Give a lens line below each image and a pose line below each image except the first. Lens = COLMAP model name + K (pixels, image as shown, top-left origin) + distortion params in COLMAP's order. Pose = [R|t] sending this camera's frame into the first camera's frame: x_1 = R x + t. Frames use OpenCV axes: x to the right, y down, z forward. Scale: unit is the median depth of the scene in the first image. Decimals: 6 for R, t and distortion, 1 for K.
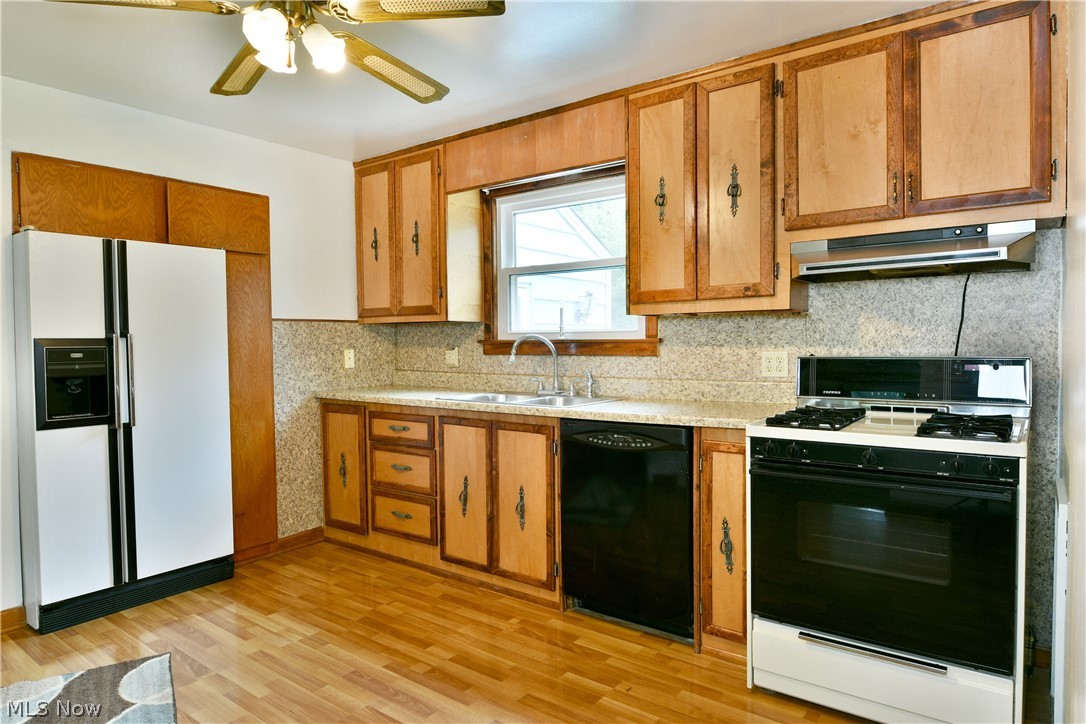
lens RADIAL K [[659.2, 0, 539.7], [0, 659.2, 359.5], [0, 0, 1]] dist [-0.010204, -0.005999]
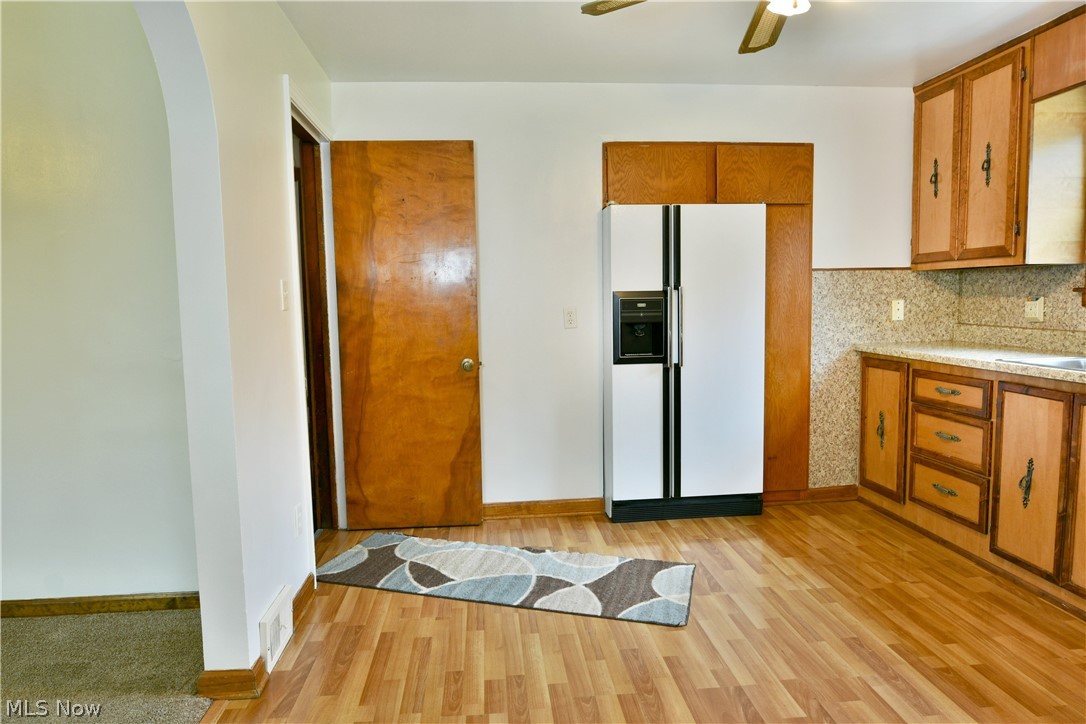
lens RADIAL K [[659.2, 0, 540.2], [0, 659.2, 360.2], [0, 0, 1]] dist [-0.010204, -0.005999]
pose [[0.675641, 0.066191, -0.734253, 0.068529], [-0.009267, 0.996645, 0.081318, -0.002023], [0.737172, -0.048138, 0.673988, 0.030746]]
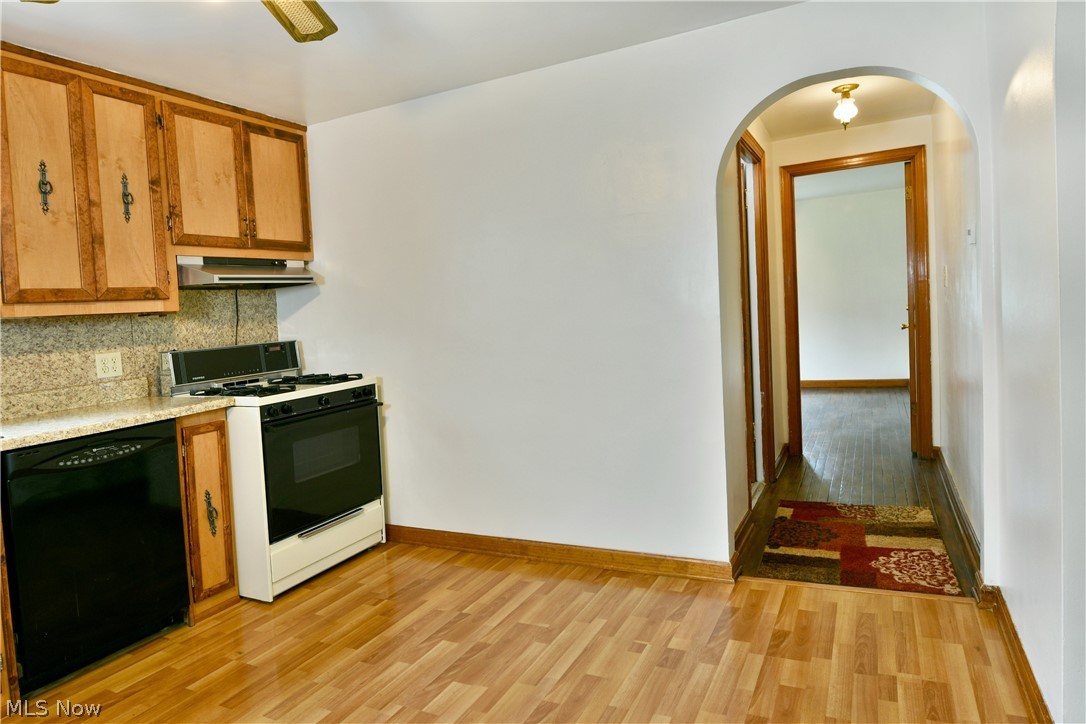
lens RADIAL K [[659.2, 0, 530.4], [0, 659.2, 348.8], [0, 0, 1]] dist [-0.010204, -0.005999]
pose [[-0.167984, -0.035128, 0.985164, -0.790154], [0.095305, 0.994105, 0.051698, -0.008696], [-0.981172, 0.102576, -0.163645, 0.514987]]
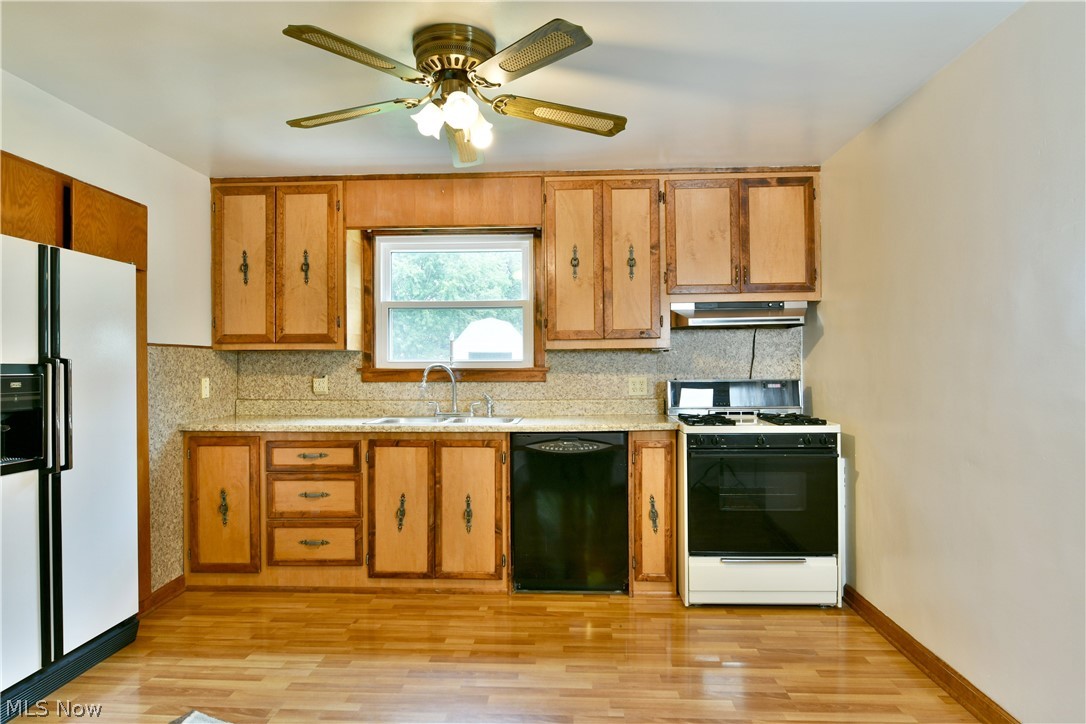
lens RADIAL K [[659.2, 0, 541.5], [0, 659.2, 360.1], [0, 0, 1]] dist [-0.010204, -0.005999]
pose [[0.823945, 0.010786, 0.566567, -0.607830], [0.013939, 0.999130, -0.039293, 0.003878], [-0.566499, 0.040273, 0.823078, -0.035920]]
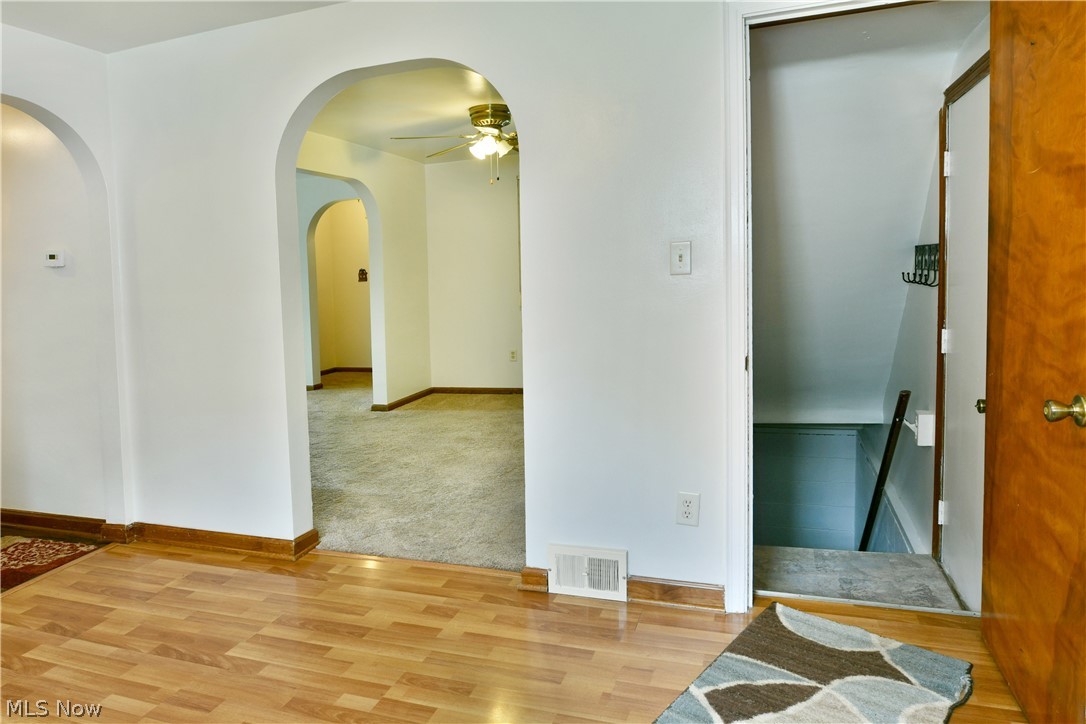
lens RADIAL K [[659.2, 0, 548.4], [0, 659.2, 361.5], [0, 0, 1]] dist [-0.010204, -0.005999]
pose [[-0.943470, 0.096376, -0.317137, -0.413547], [0.047583, 0.986266, 0.158163, -0.009147], [0.328025, 0.134131, -0.935098, 1.027393]]
